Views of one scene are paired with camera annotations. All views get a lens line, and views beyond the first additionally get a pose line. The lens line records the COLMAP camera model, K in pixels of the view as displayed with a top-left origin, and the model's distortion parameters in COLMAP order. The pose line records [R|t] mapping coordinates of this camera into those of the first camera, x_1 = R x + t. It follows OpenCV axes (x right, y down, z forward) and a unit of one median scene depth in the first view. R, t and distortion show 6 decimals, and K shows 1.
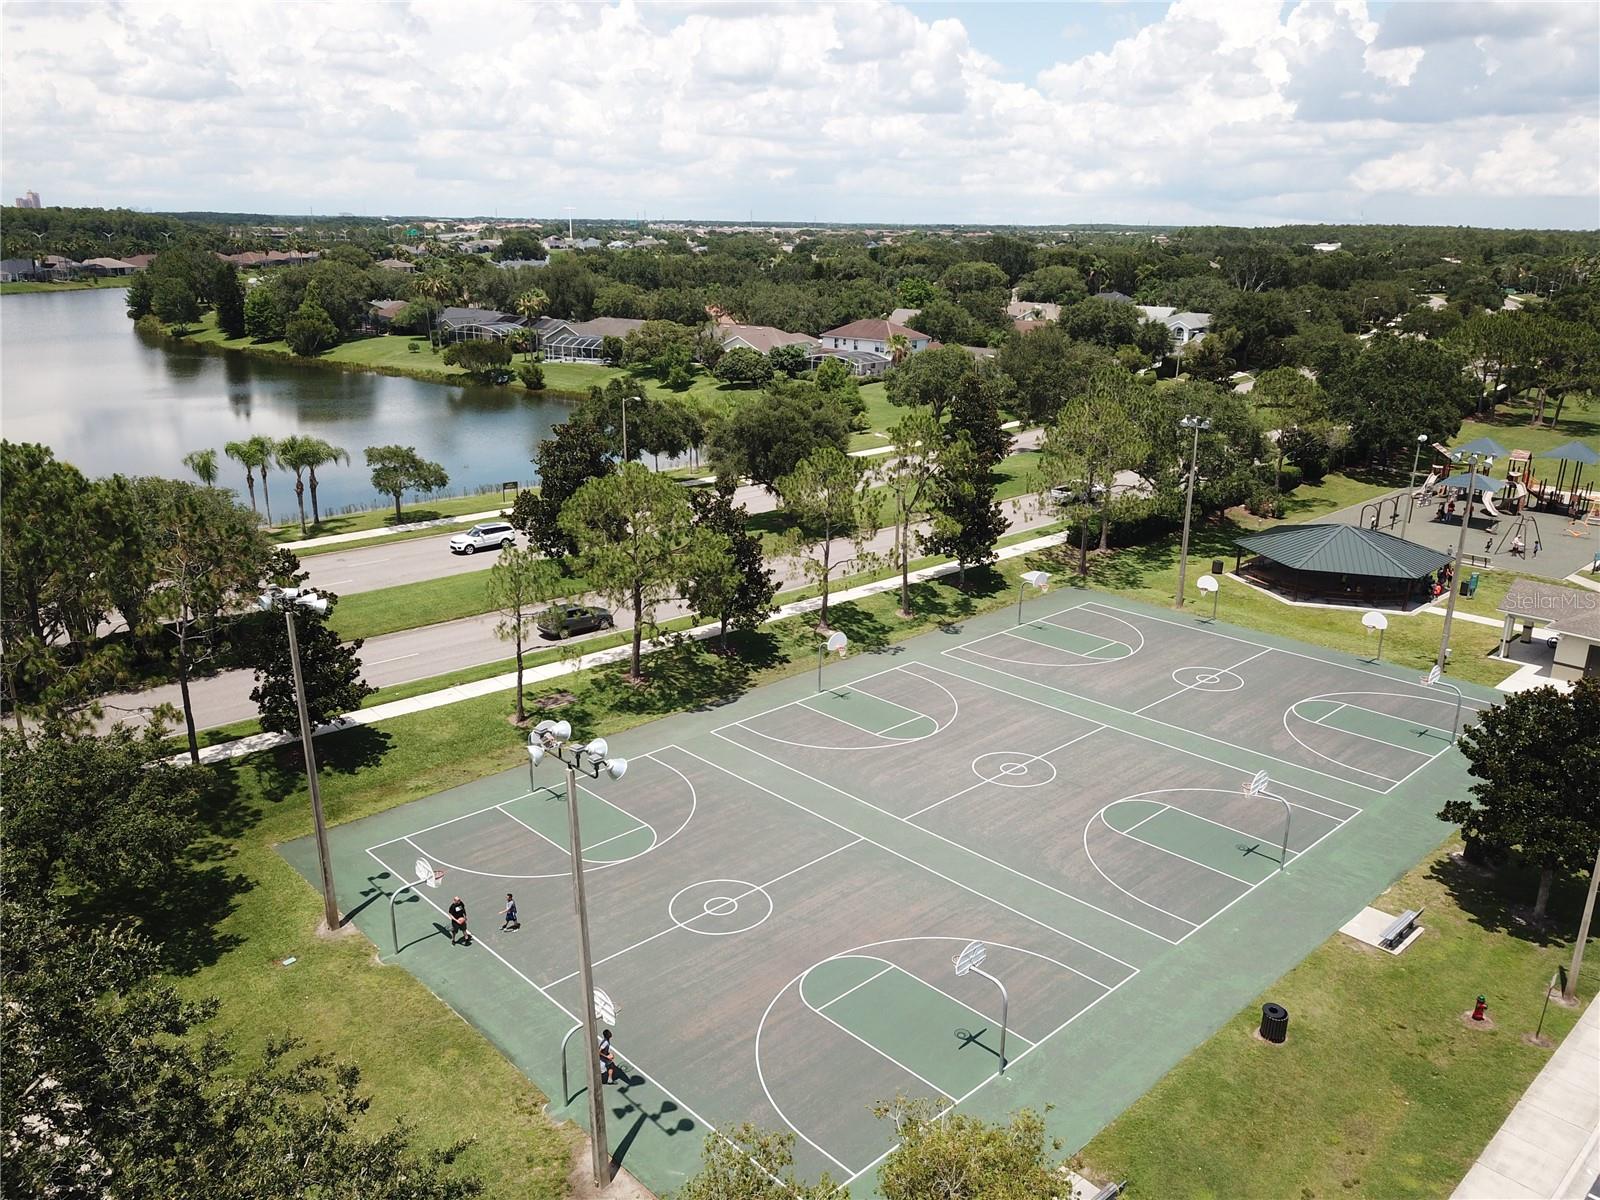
lens RADIAL K [[1250.3, 0, 806.7], [0, 1250.3, 511.0], [0, 0, 1]] dist [0.003059, -0.004264]
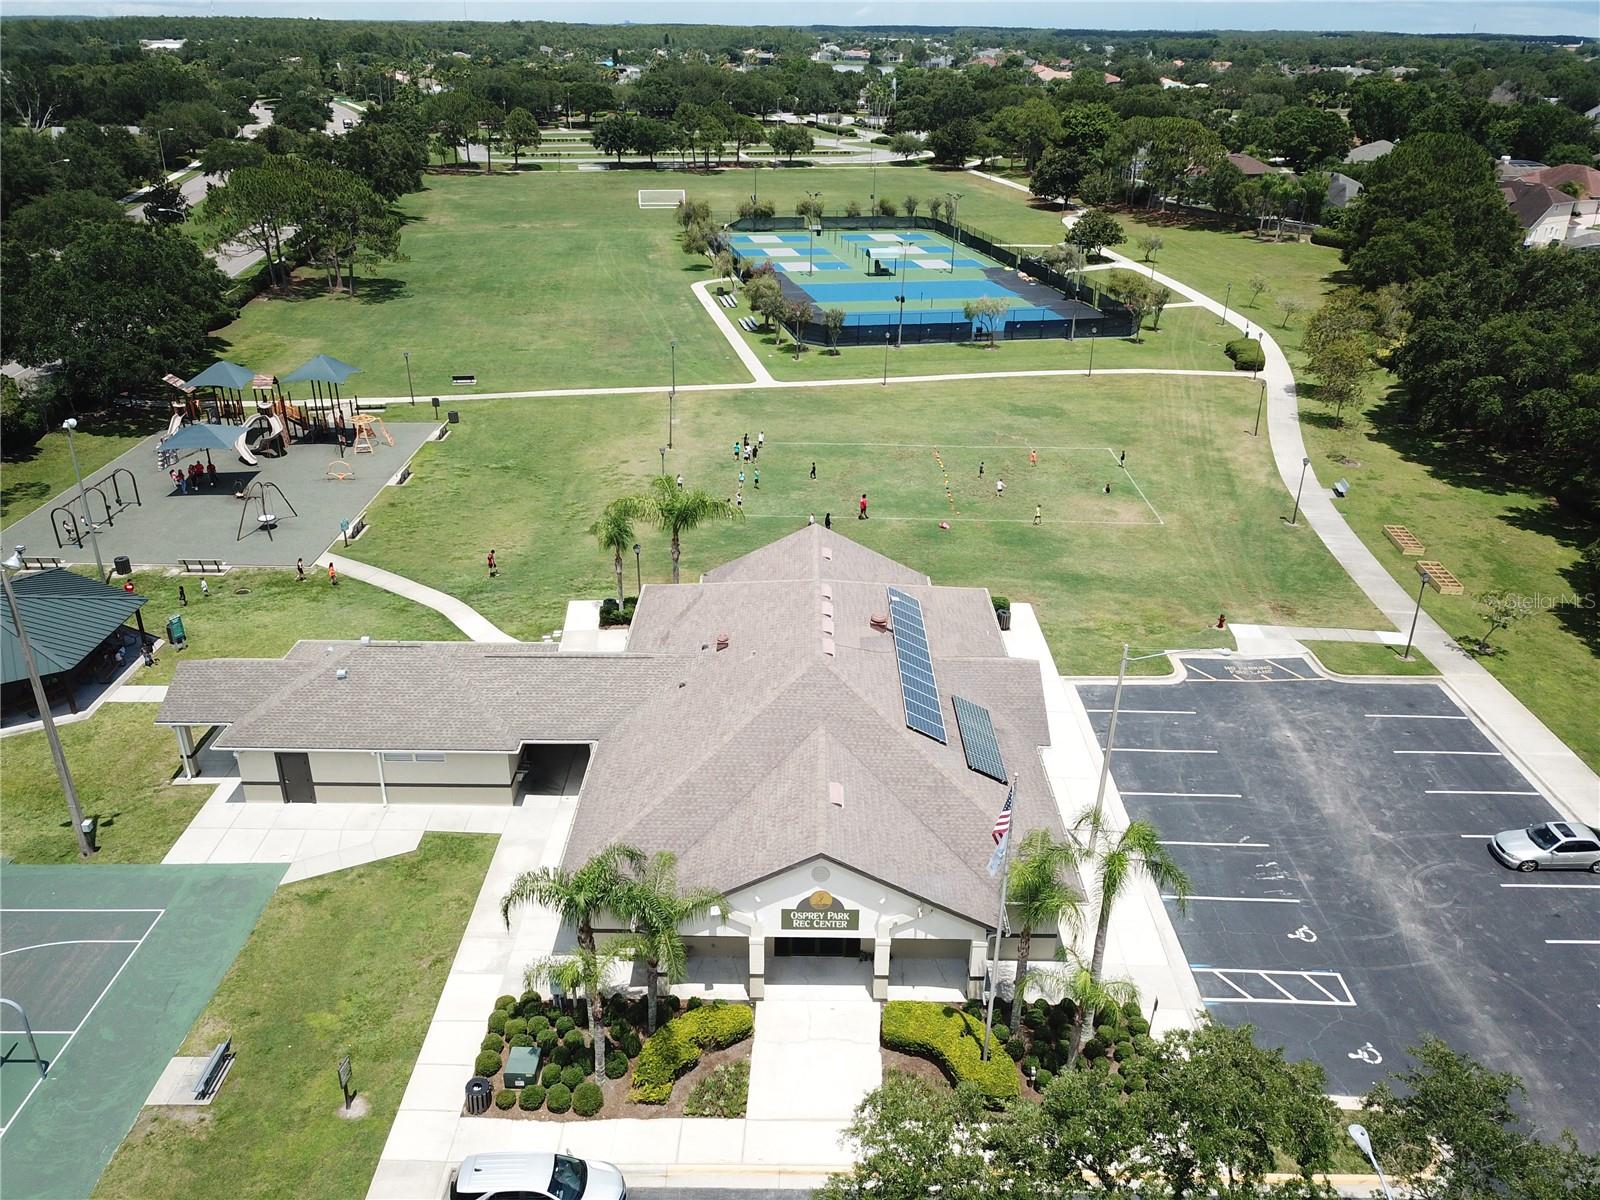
lens RADIAL K [[1240.3, 0, 800.0], [0, 1240.3, 600.0], [0, 0, 1]] dist [0.010954, -0.001286]
pose [[0.692151, -0.313357, 0.650181, 0.103088], [0.167592, 0.945991, 0.277513, -0.031701], [-0.702026, -0.083116, 0.707284, 0.076668]]
